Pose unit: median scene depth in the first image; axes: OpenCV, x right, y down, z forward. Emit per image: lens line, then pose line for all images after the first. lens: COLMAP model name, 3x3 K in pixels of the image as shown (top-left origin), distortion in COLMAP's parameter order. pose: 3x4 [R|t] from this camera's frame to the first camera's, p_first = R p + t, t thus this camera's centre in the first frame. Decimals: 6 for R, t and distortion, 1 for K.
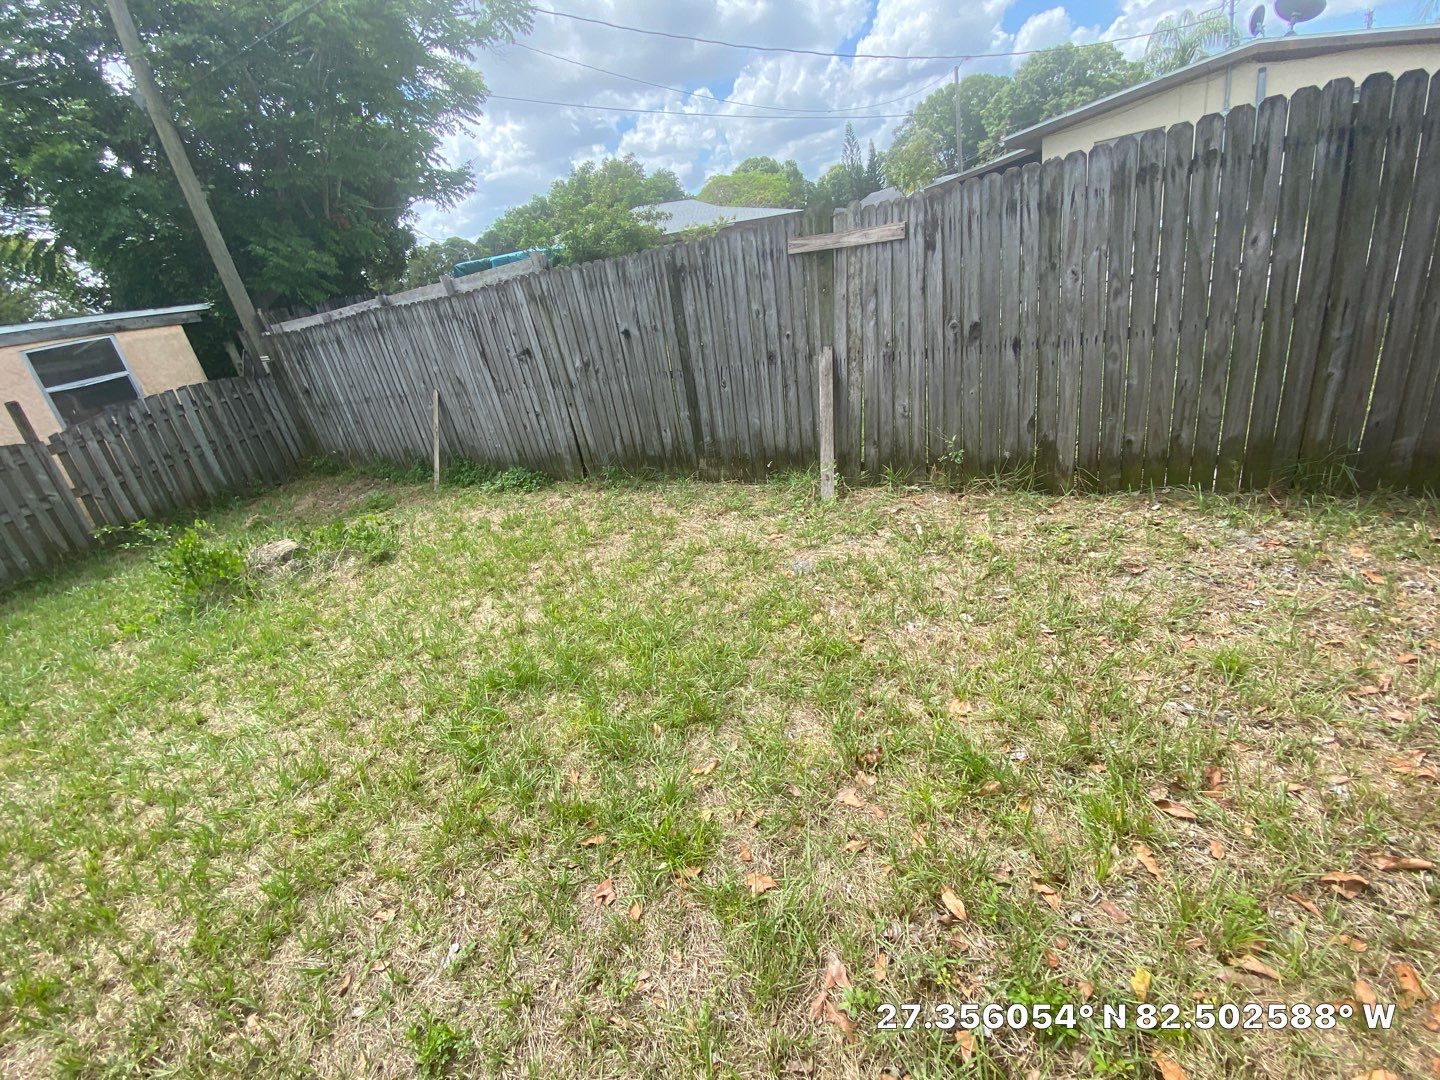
lens RADIAL K [[630.2, 0, 720.0], [0, 630.2, 540.0], [0, 0, 1]] dist [0.014983, -0.016867]
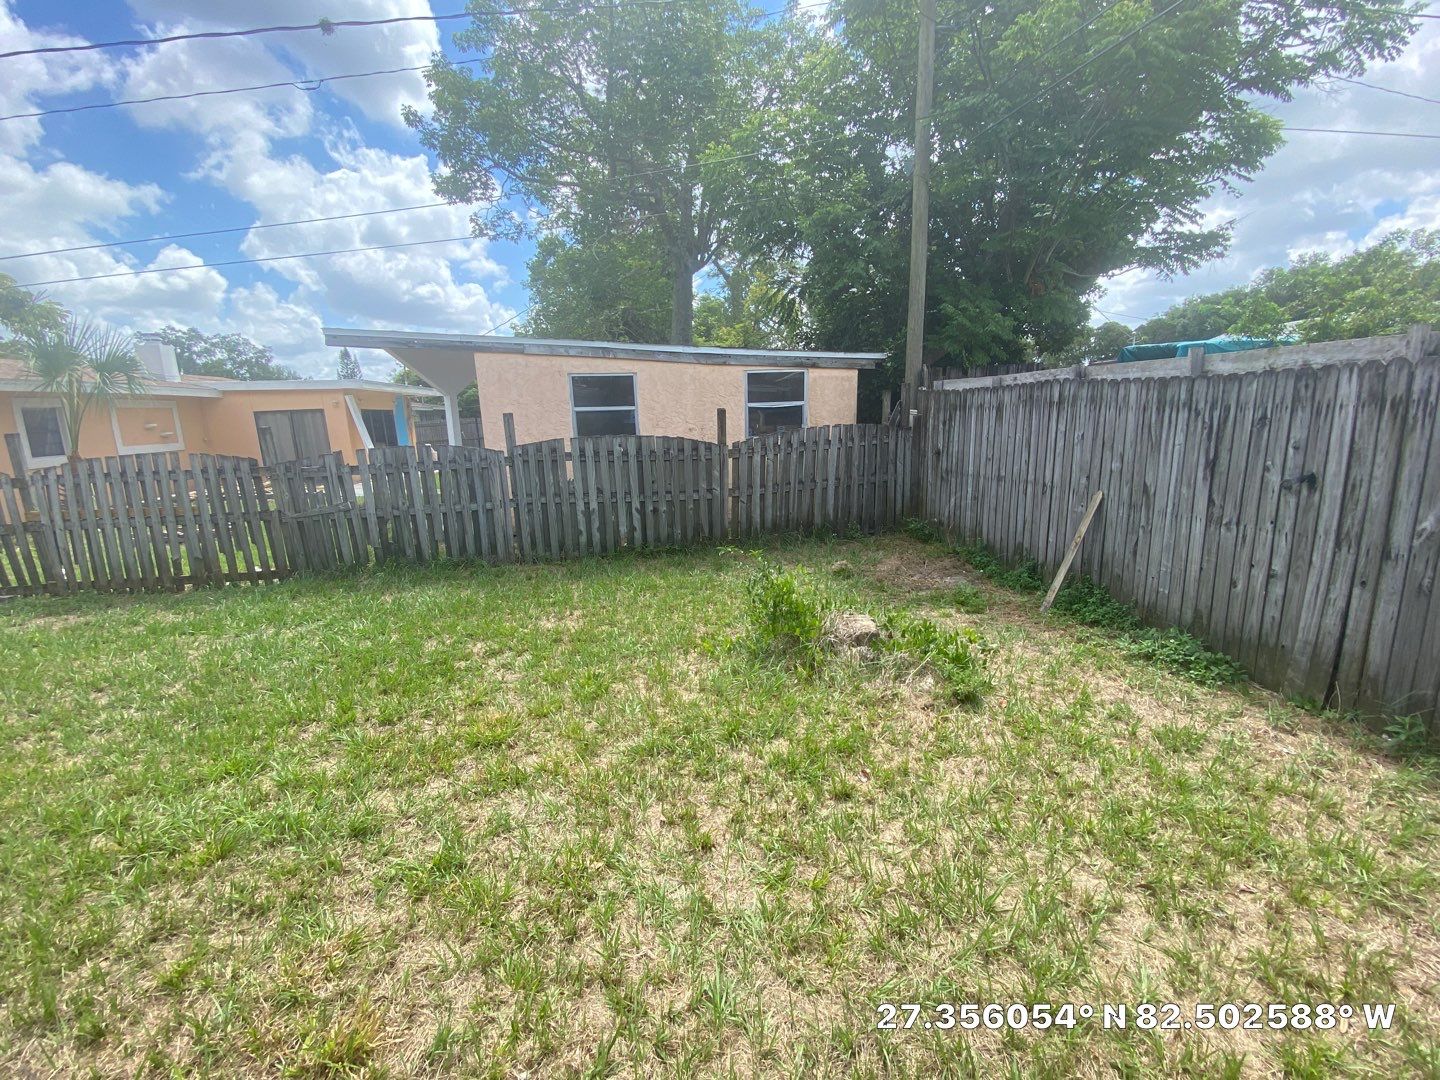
lens RADIAL K [[630.2, 0, 720.0], [0, 630.2, 540.0], [0, 0, 1]] dist [0.014983, -0.016867]
pose [[0.635405, 0.312279, -0.706217, -0.172503], [-0.389309, 0.919387, 0.056267, -0.047123], [0.666858, 0.239184, 0.705756, 0.170350]]
